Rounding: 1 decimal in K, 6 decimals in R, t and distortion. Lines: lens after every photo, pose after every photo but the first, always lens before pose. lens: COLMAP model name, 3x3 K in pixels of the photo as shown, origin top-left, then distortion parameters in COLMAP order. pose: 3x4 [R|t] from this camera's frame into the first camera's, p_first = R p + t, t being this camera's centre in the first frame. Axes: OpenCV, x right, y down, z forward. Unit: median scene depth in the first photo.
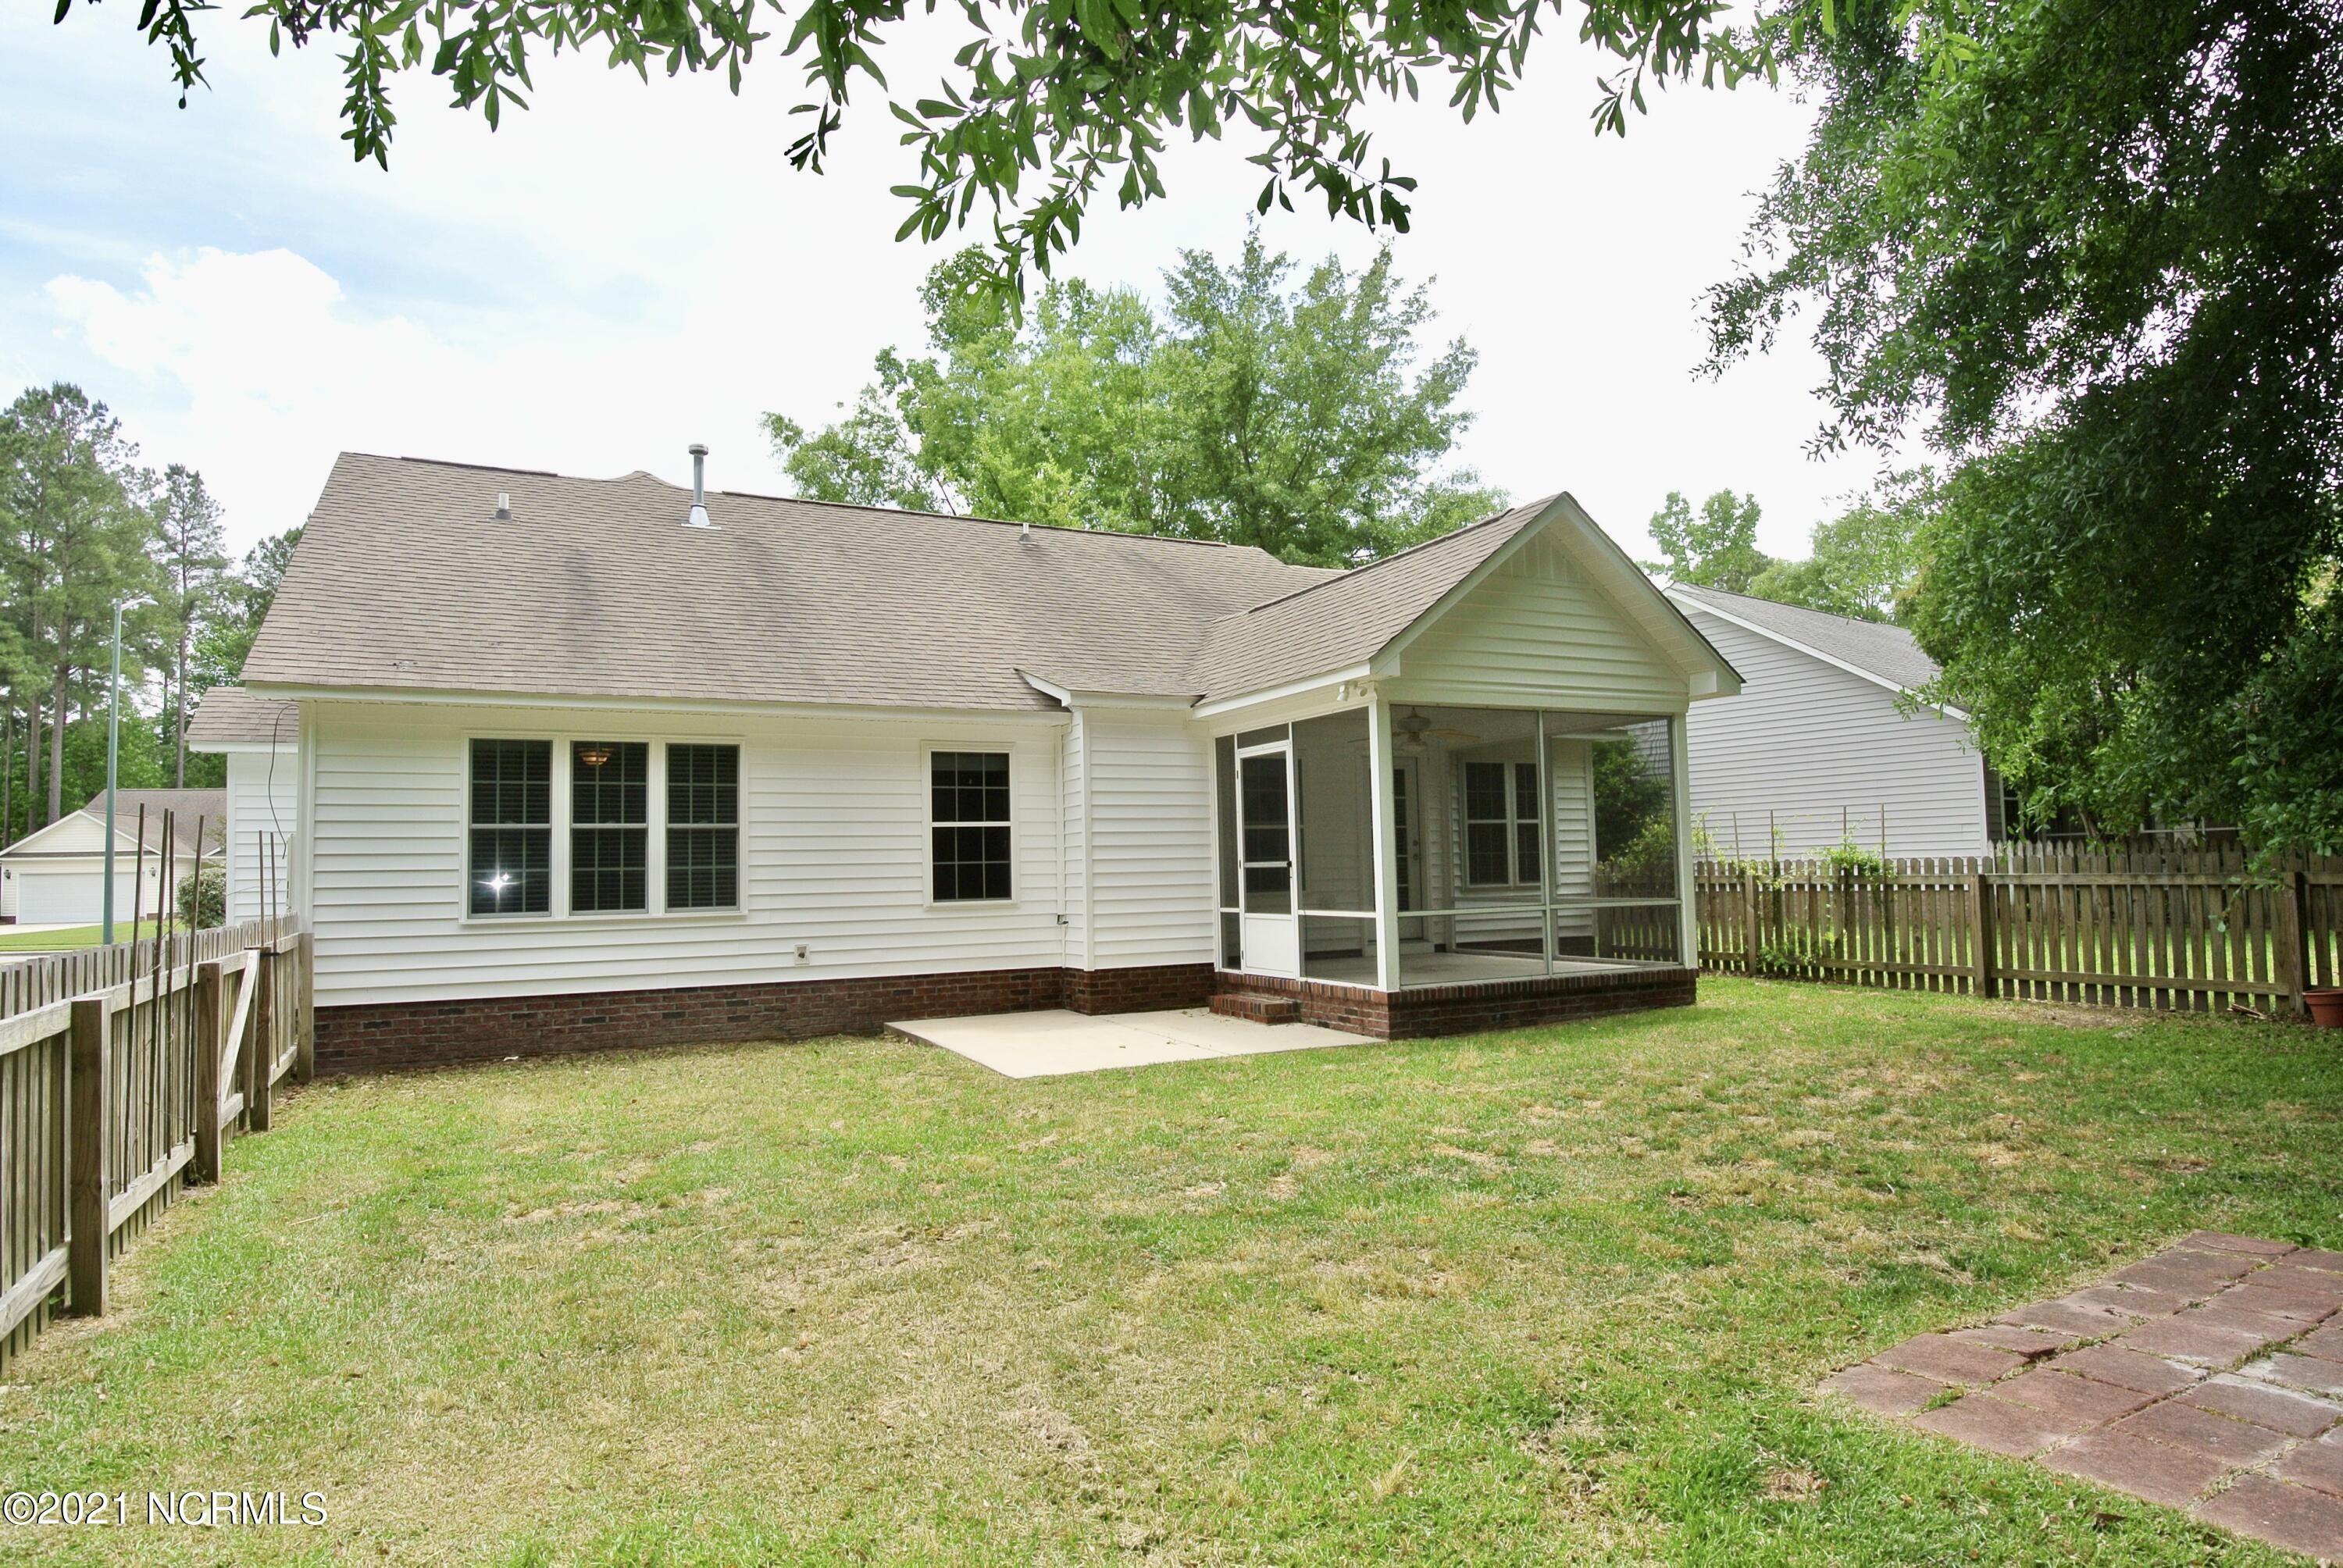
lens RADIAL K [[1324.2, 0, 1161.9], [0, 1324.2, 788.1], [0, 0, 1]] dist [-0.000763, -0.028594]
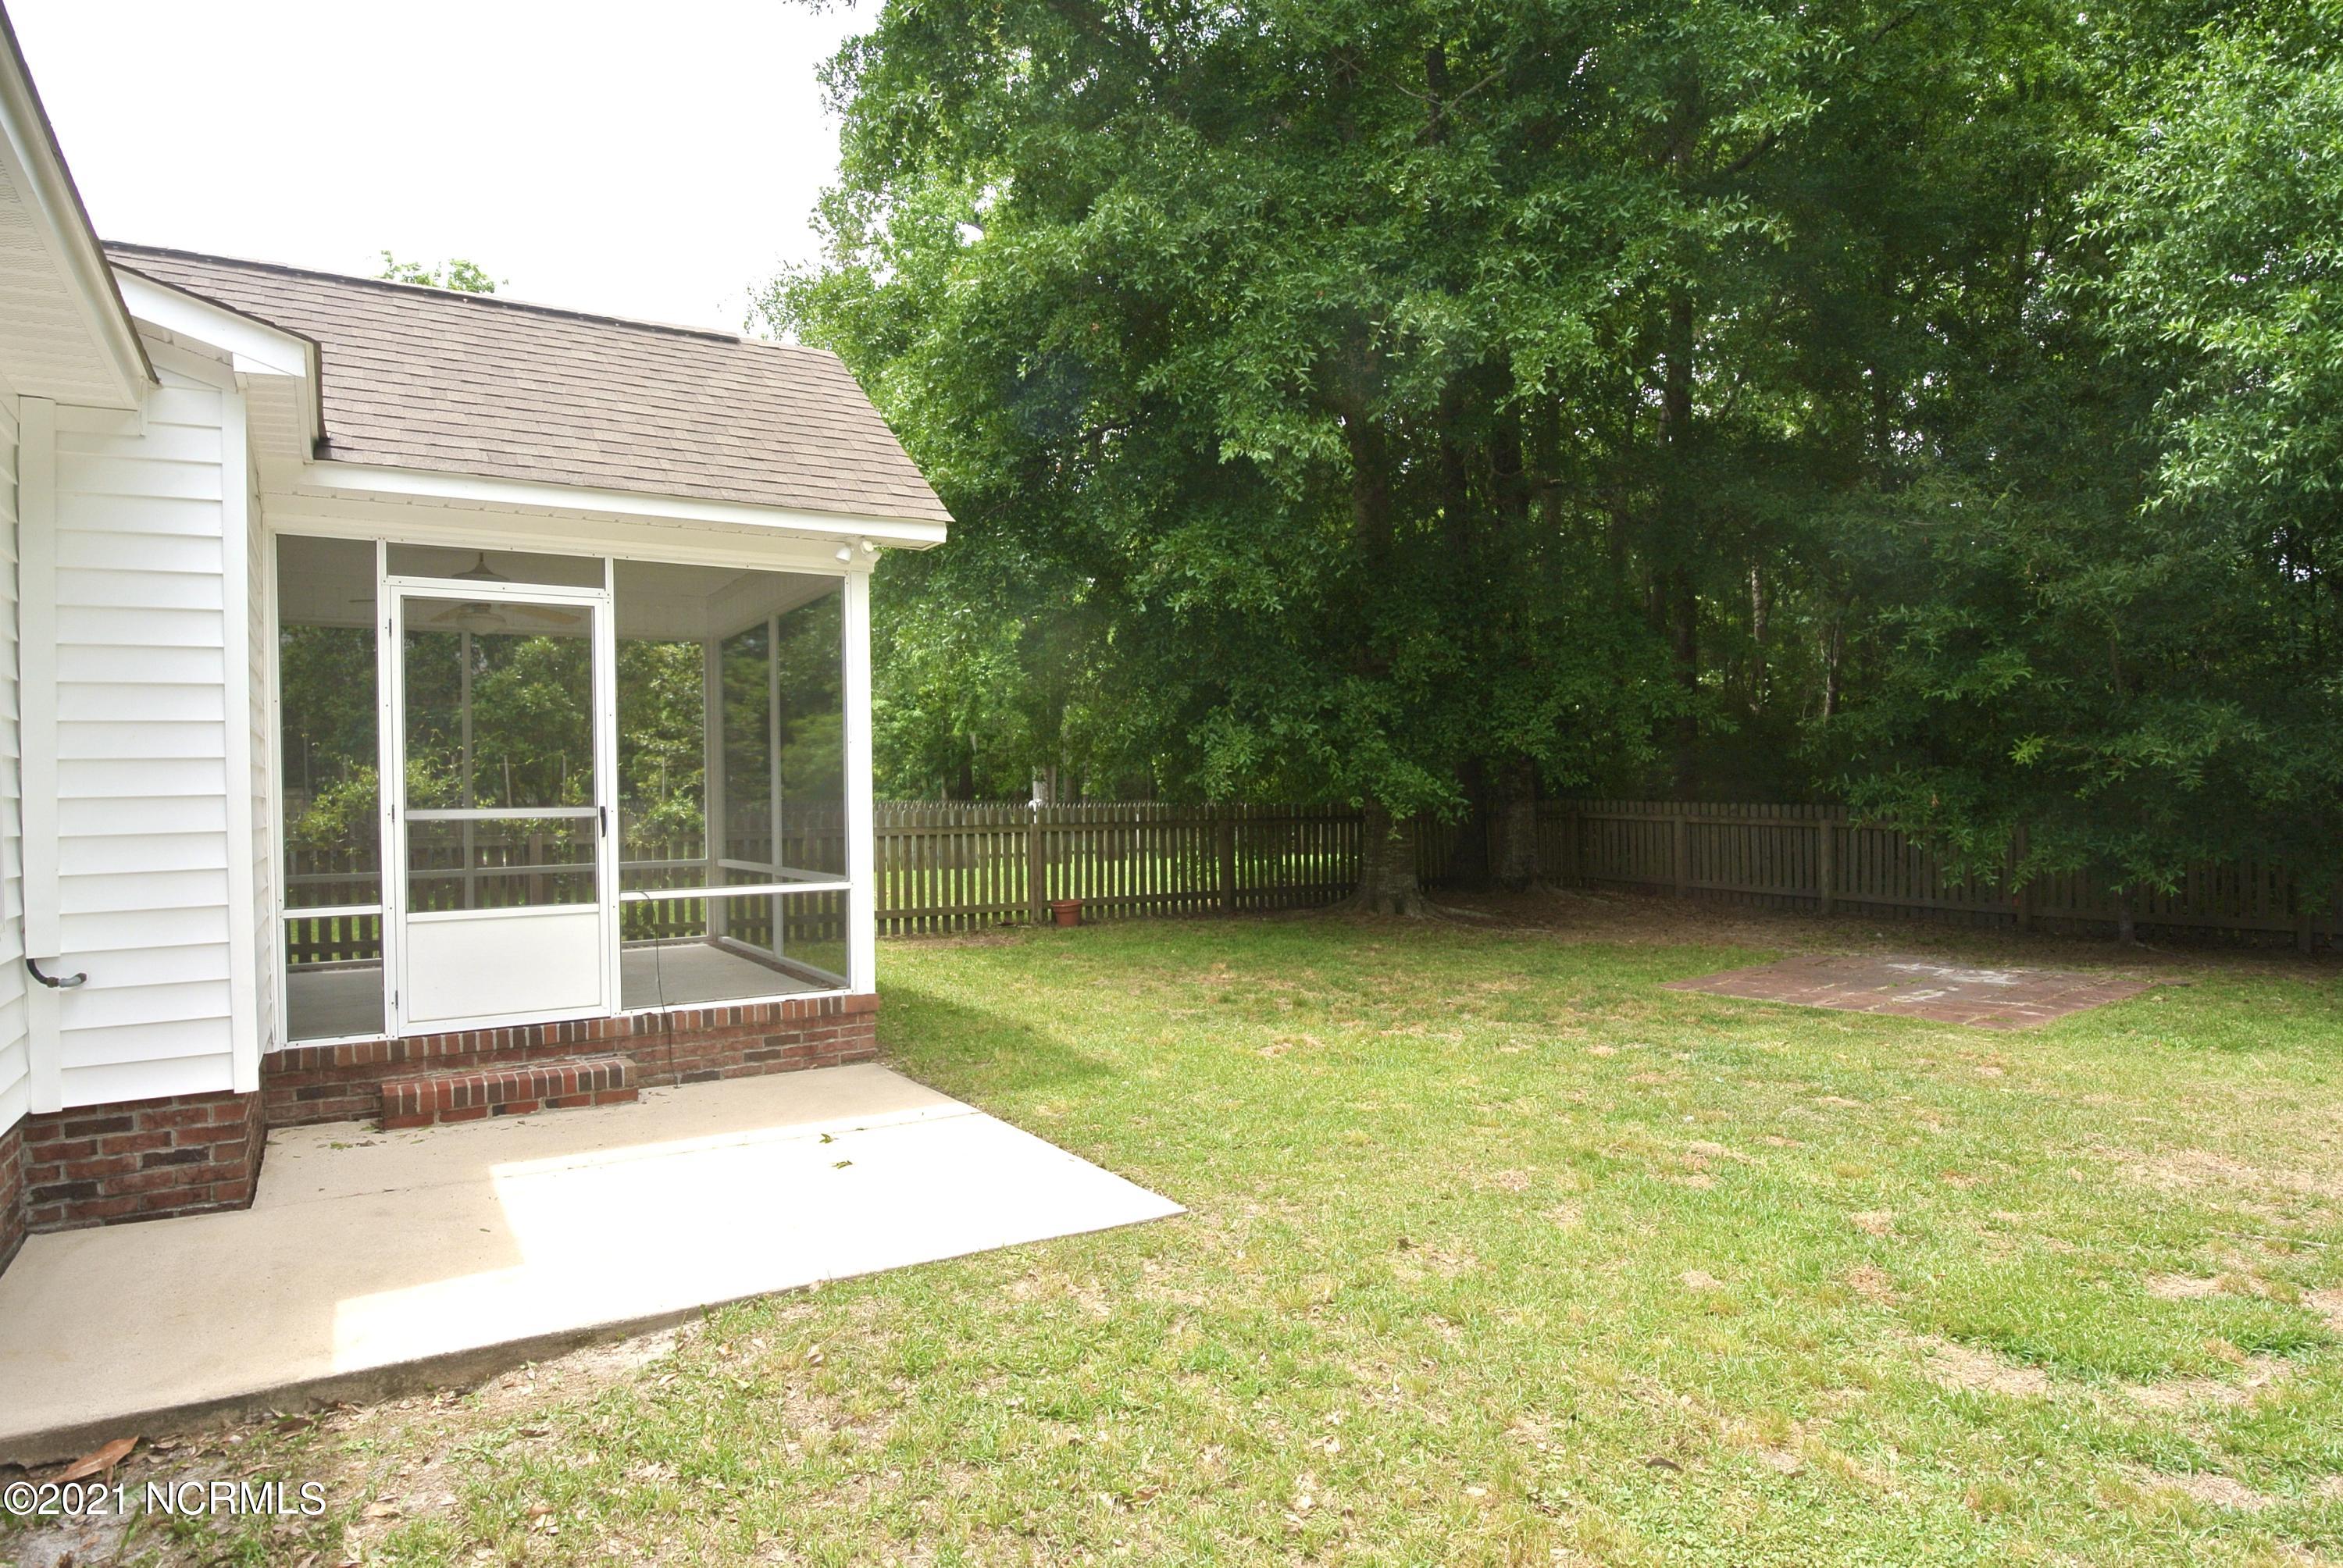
lens RADIAL K [[1324.2, 0, 1161.9], [0, 1324.2, 788.1], [0, 0, 1]] dist [-0.000763, -0.028594]
pose [[-0.093907, 0.027758, 0.995194, -0.474697], [-0.039333, 0.998727, -0.031568, 0.055420], [-0.994804, -0.042109, -0.092696, 0.810377]]
